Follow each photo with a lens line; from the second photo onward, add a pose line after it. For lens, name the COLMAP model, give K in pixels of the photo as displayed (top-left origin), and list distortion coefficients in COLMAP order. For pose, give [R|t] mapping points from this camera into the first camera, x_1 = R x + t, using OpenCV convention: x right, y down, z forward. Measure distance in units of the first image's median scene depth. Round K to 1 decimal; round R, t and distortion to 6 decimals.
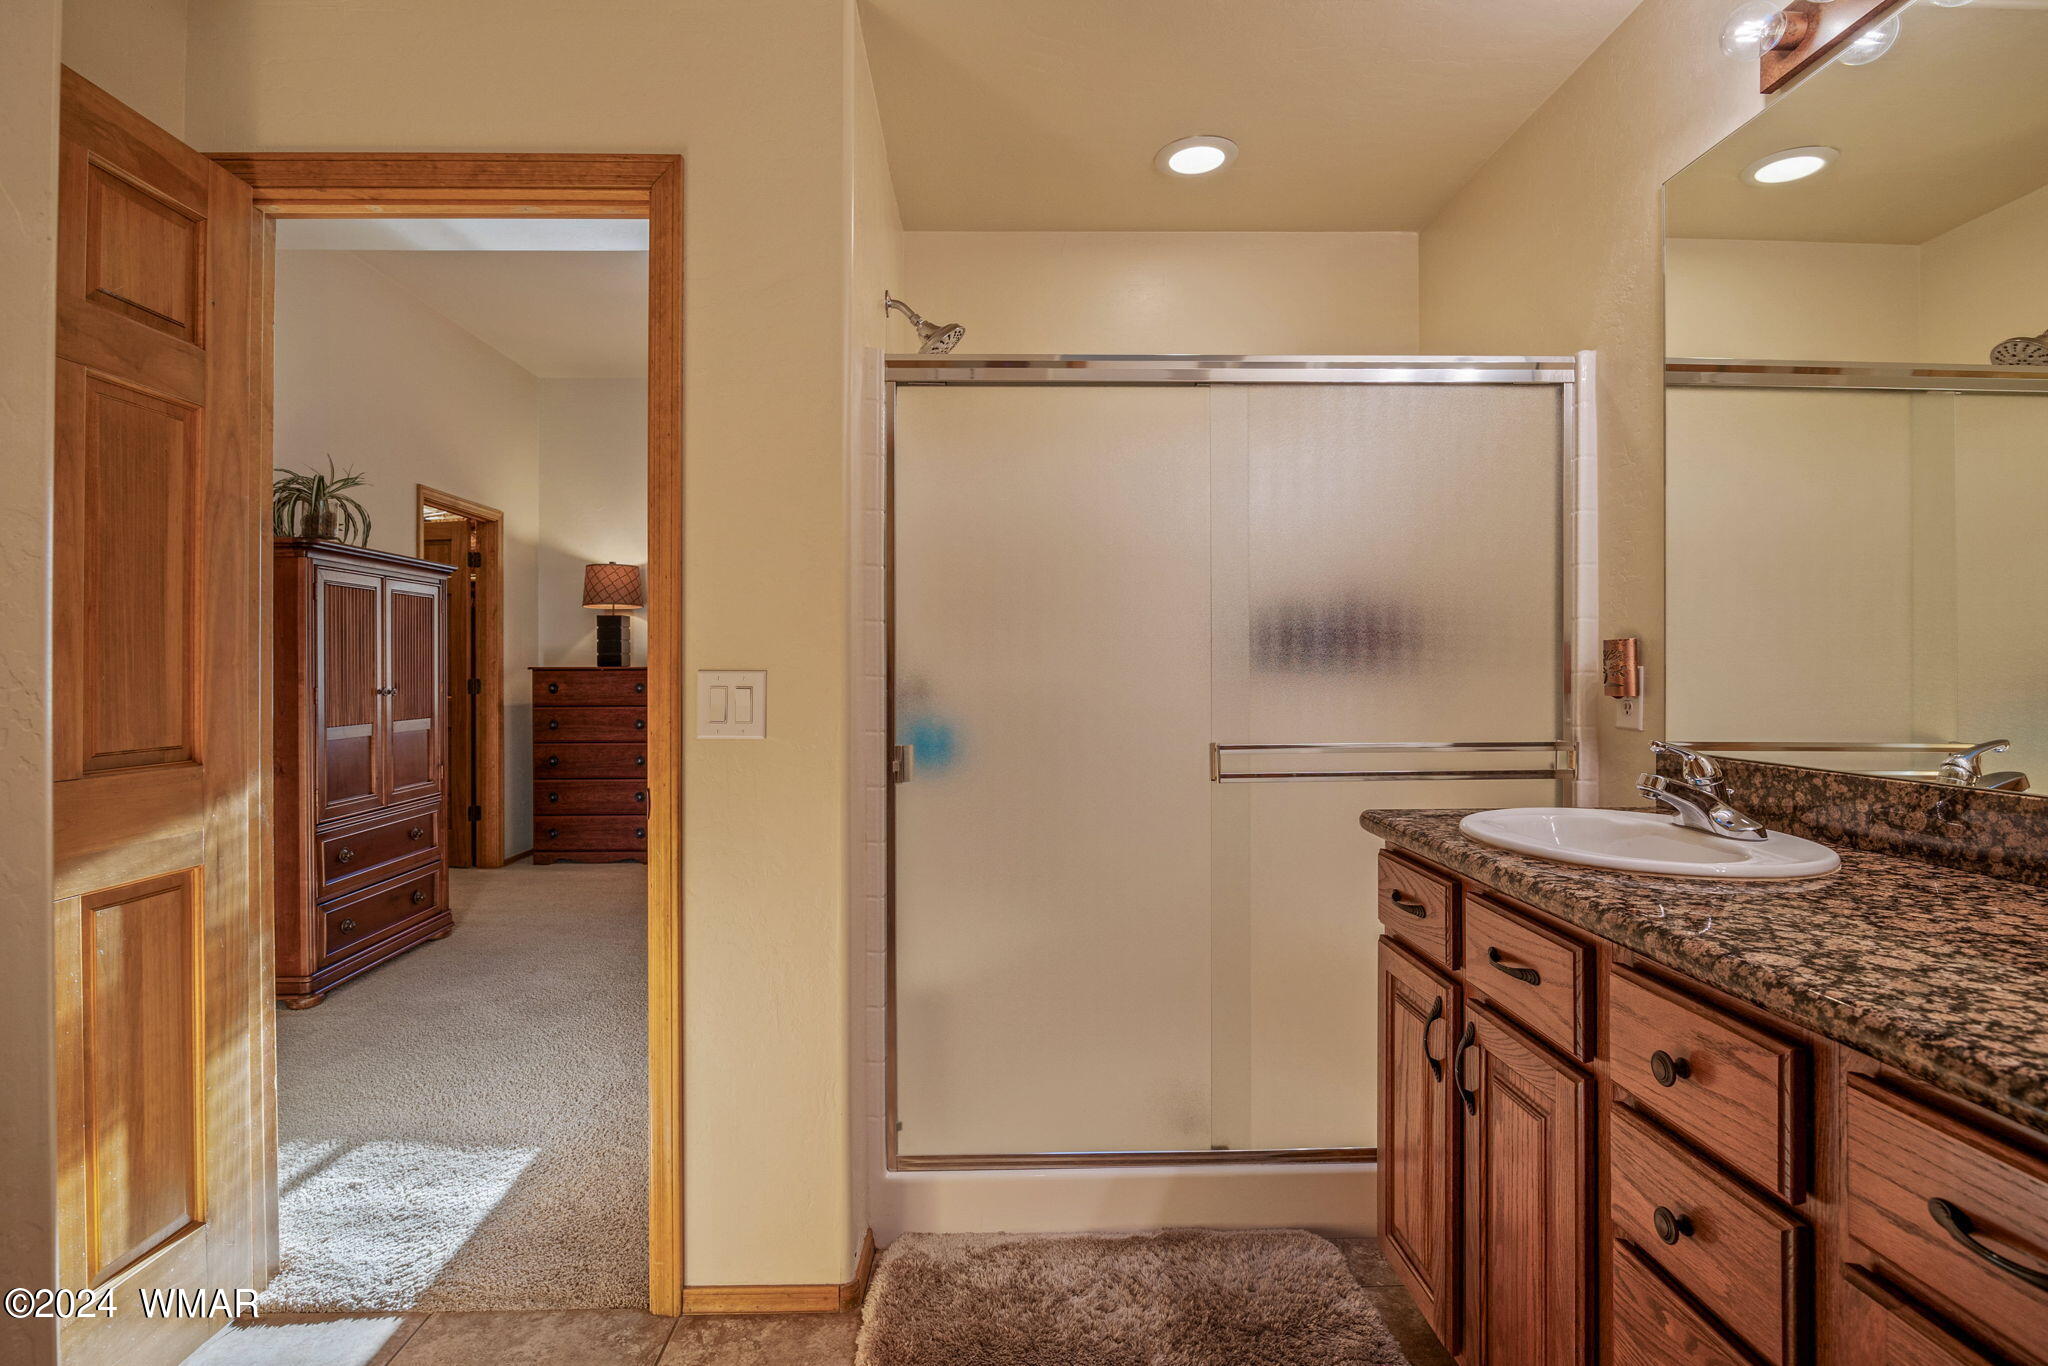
lens RADIAL K [[878.0, 0, 1014.8], [0, 878.0, 676.5], [0, 0, 1]] dist [0.011159, -0.000143]
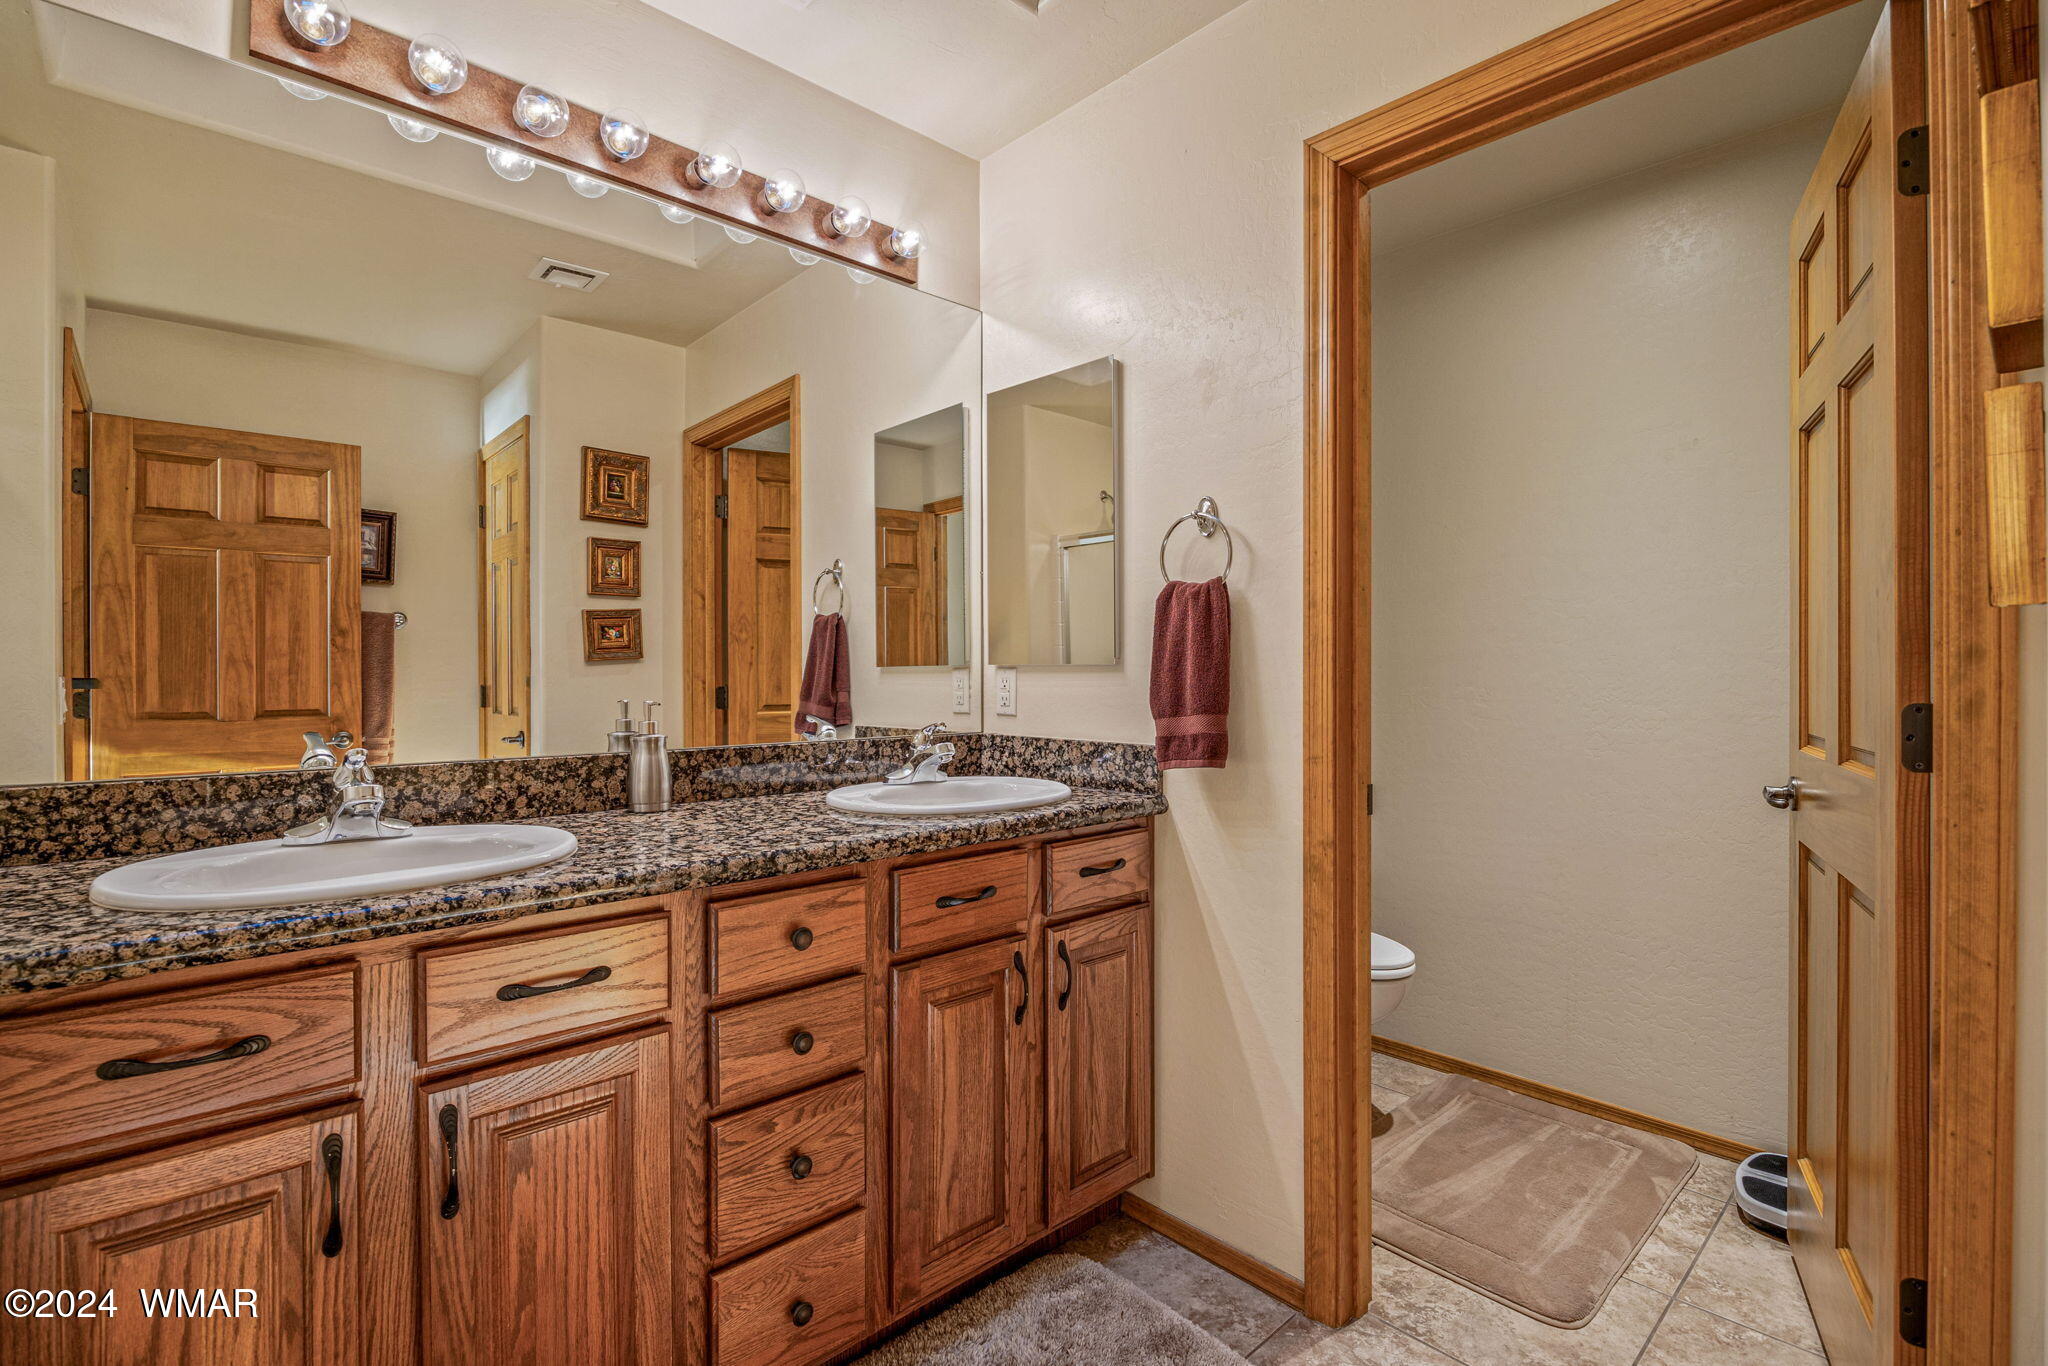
lens RADIAL K [[878.0, 0, 1014.8], [0, 878.0, 676.5], [0, 0, 1]] dist [0.011159, -0.000143]
pose [[-0.623064, 0.000097, 0.782171, -0.469760], [0.004641, 0.999983, 0.003572, -0.004469], [-0.782157, 0.005856, -0.623054, 1.159355]]
